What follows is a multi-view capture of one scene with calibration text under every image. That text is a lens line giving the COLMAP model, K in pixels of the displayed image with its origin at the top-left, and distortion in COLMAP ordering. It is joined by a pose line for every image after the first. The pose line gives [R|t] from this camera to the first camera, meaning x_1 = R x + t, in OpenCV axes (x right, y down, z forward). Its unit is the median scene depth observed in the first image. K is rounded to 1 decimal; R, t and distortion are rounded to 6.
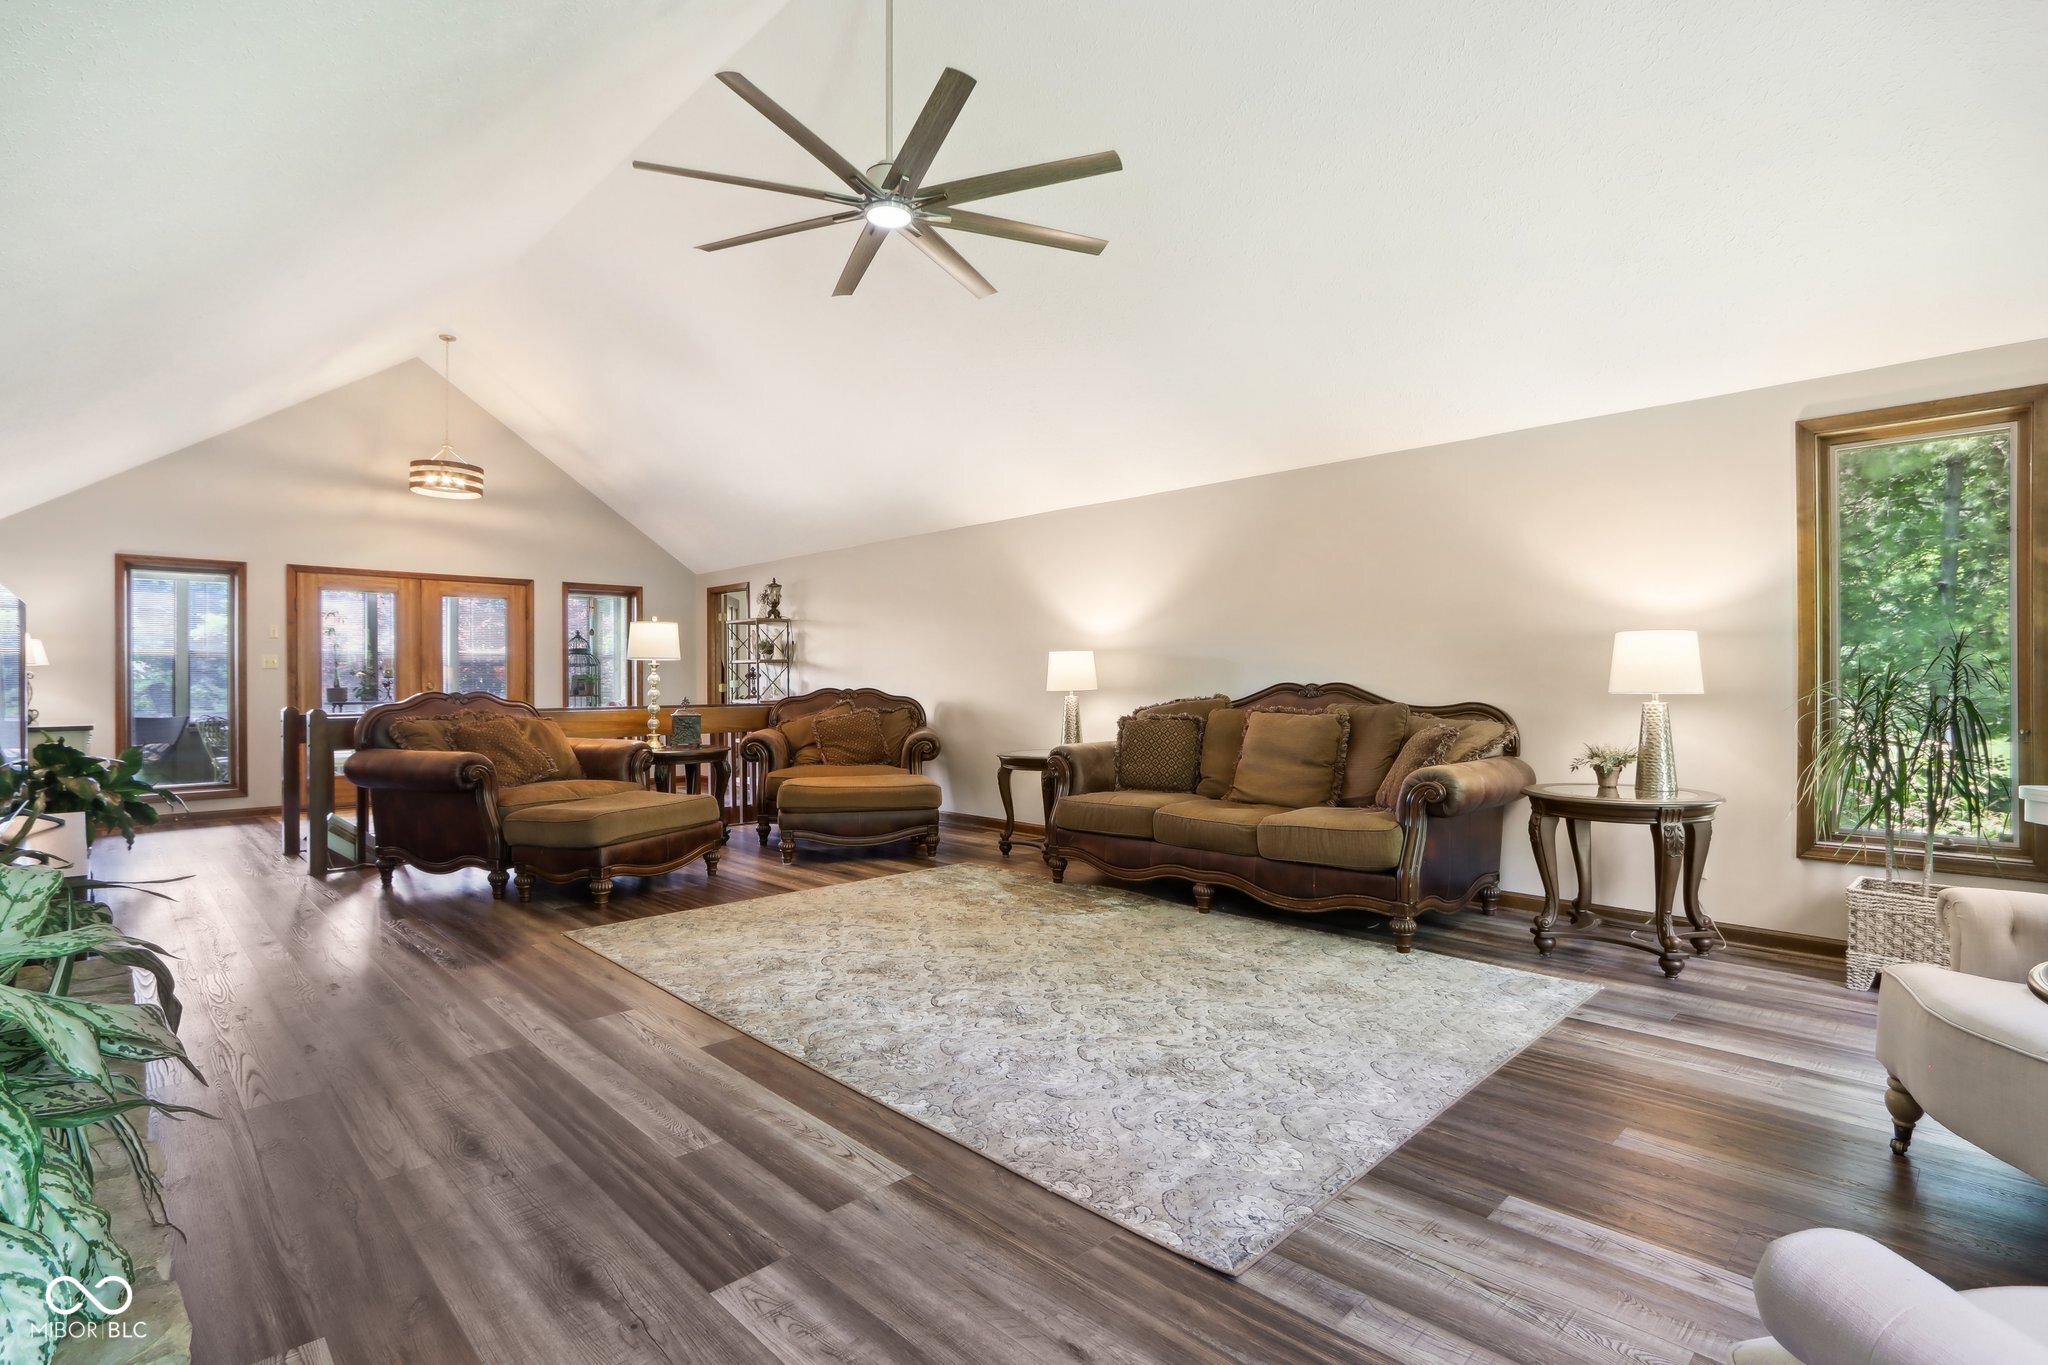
lens RADIAL K [[967.5, 0, 1009.8], [0, 967.5, 677.4], [0, 0, 1]] dist [-0.023269, 0.004197]
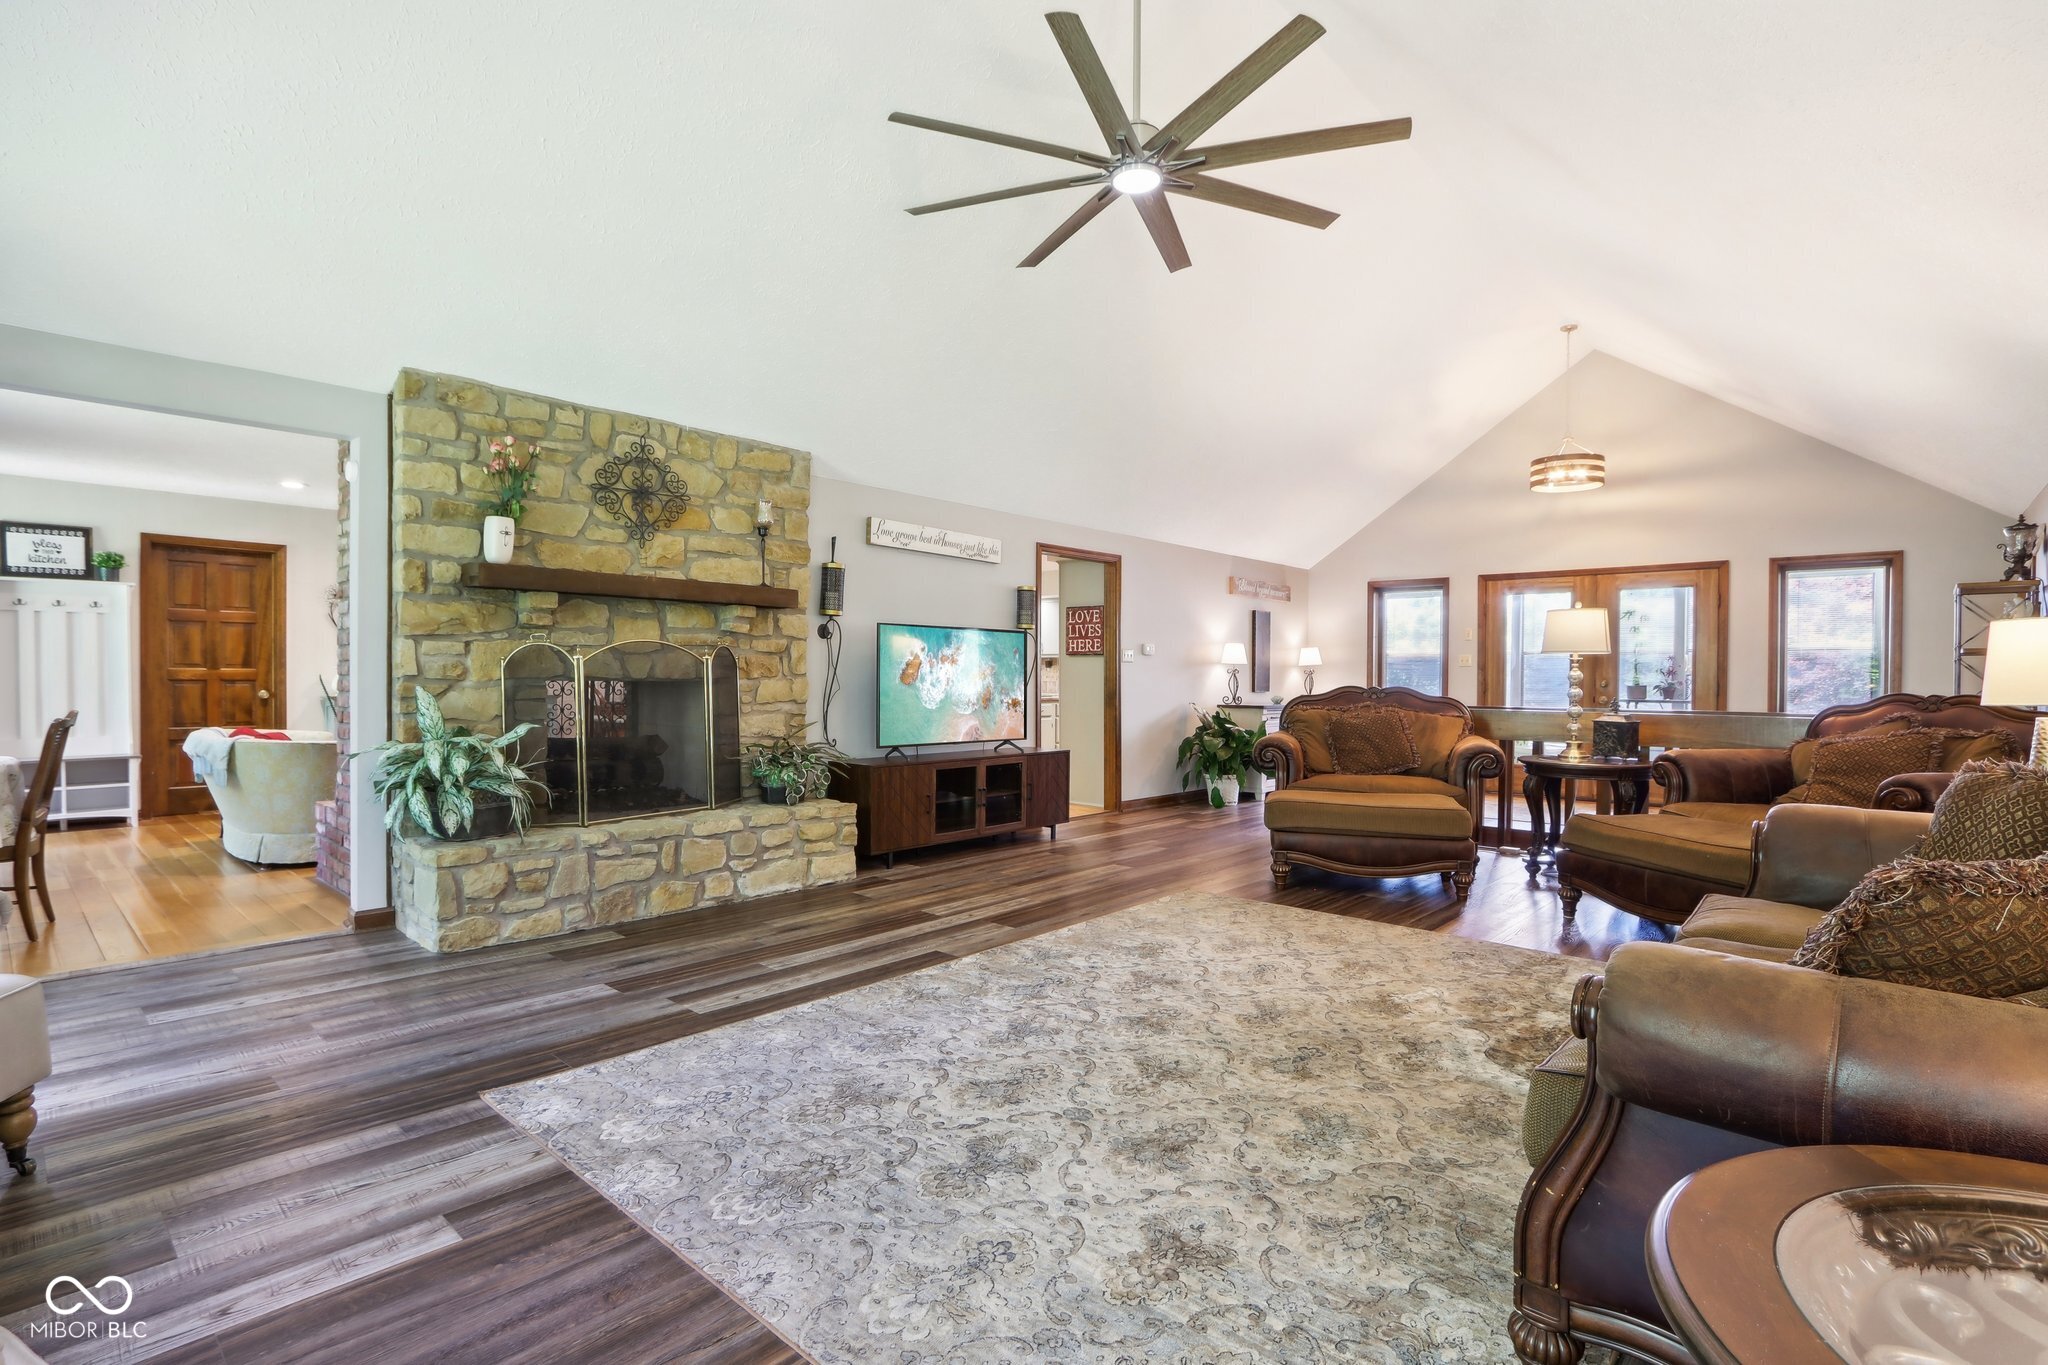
lens RADIAL K [[967.5, 0, 1009.5], [0, 967.5, 684.0], [0, 0, 1]] dist [-0.023269, 0.004197]
pose [[0.066022, 0.014986, -0.997706, 0.873547], [-0.006166, 0.999874, 0.014610, -0.001819], [0.997799, 0.005188, 0.066106, 0.874866]]
